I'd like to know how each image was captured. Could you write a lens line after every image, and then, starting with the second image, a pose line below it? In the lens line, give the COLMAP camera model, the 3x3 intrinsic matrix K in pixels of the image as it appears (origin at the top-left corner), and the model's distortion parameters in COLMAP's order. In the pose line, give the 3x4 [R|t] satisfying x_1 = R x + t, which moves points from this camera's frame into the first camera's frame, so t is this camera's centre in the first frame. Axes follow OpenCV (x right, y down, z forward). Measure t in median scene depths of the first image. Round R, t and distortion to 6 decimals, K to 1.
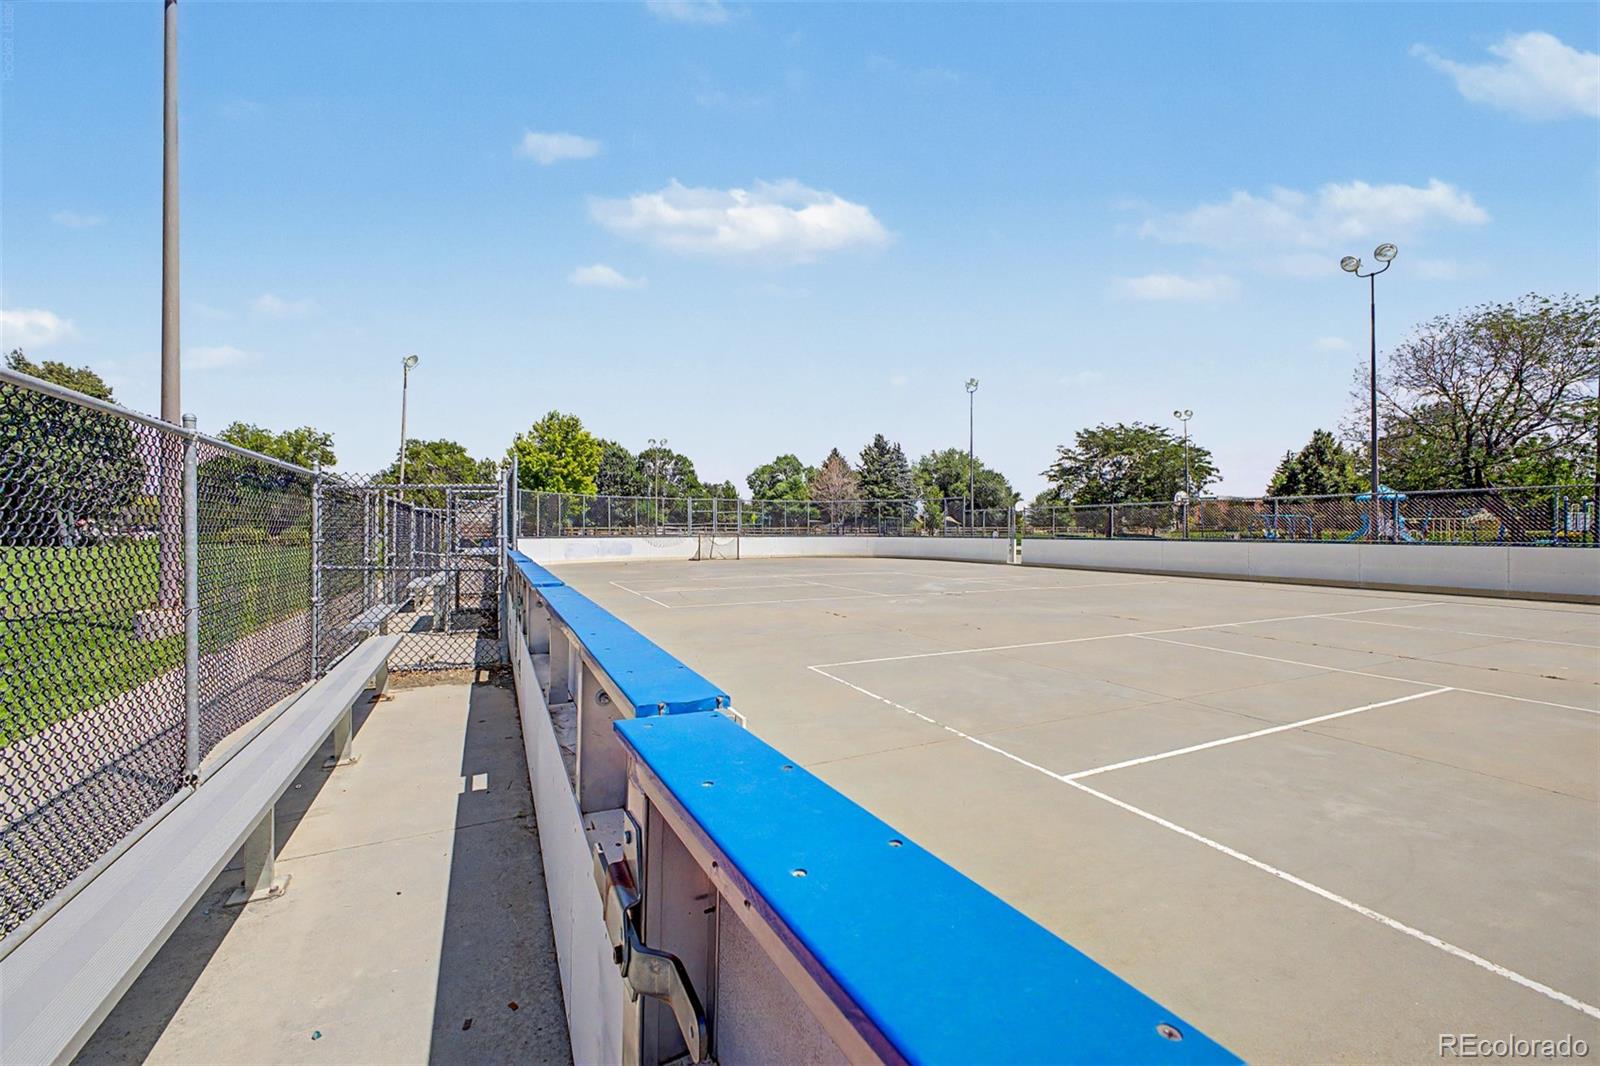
lens RADIAL K [[654.5, 0, 806.6], [0, 654.5, 534.0], [0, 0, 1]] dist [0.011105, -0.000142]
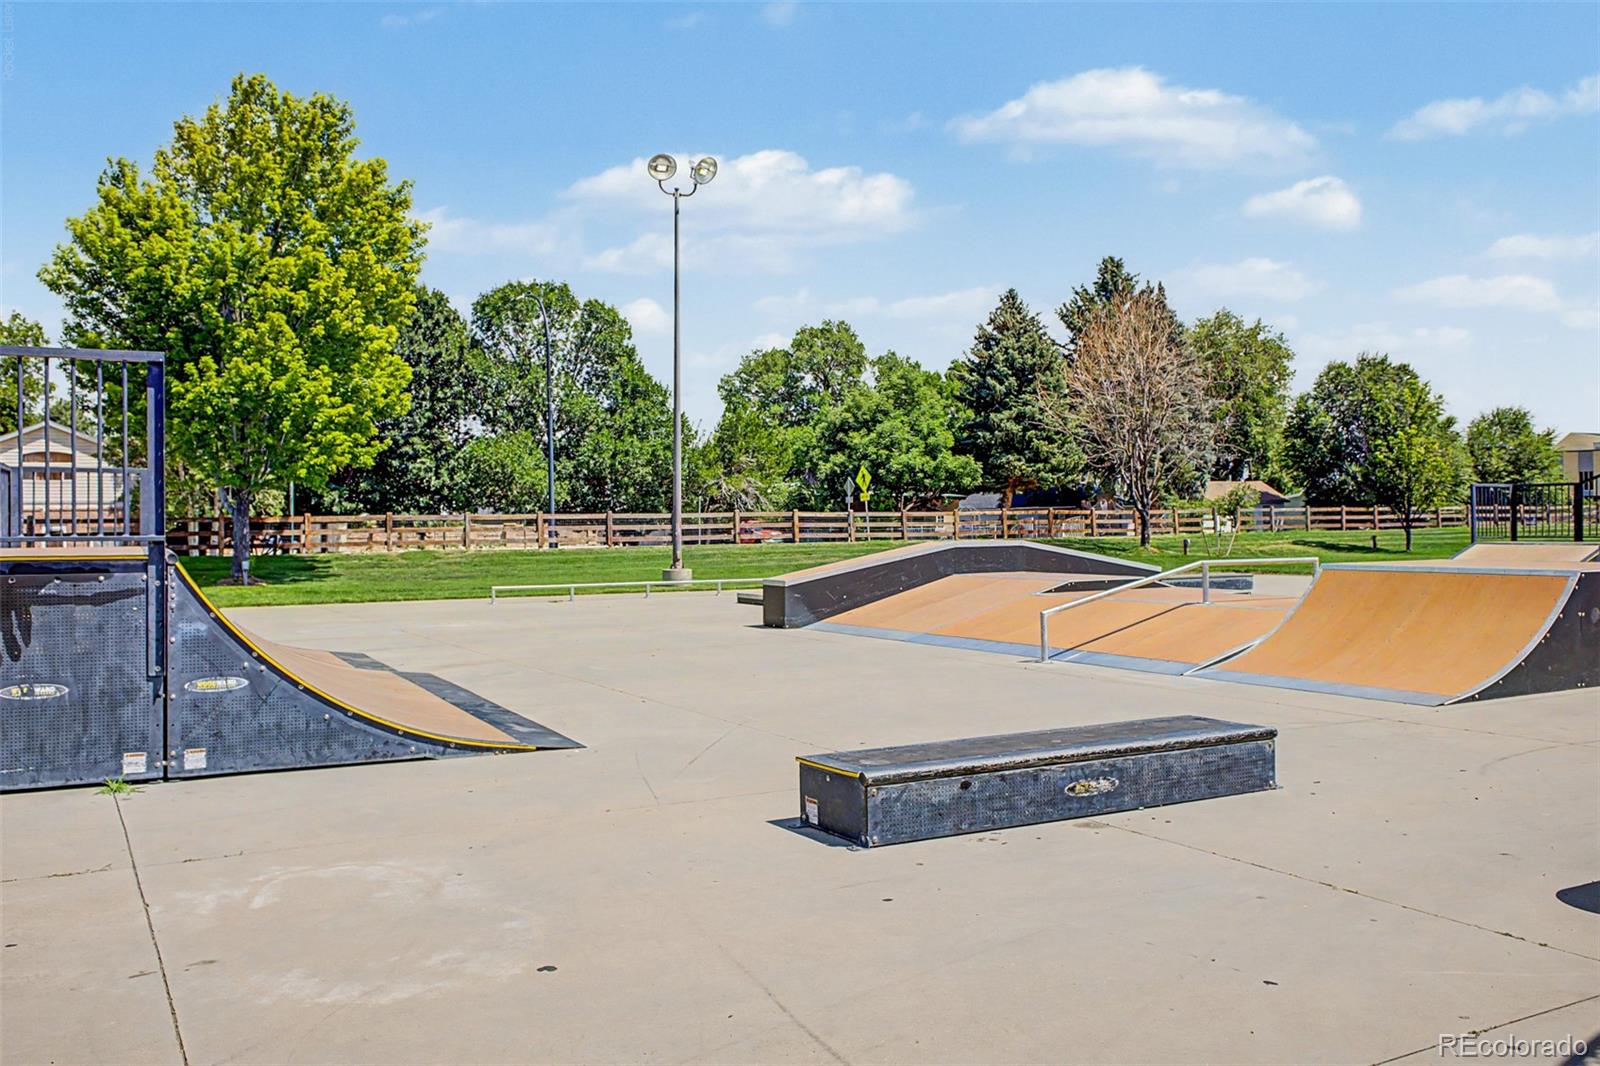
lens RADIAL K [[1346.6, 0, 798.8], [0, 1346.6, 527.1], [0, 0, 1]] dist [-0.017184, -0.007396]
pose [[0.997884, -0.010106, 0.064232, -0.132166], [0.010194, 0.999948, -0.001034, -0.001530], [-0.064218, 0.001687, 0.997934, 0.291578]]
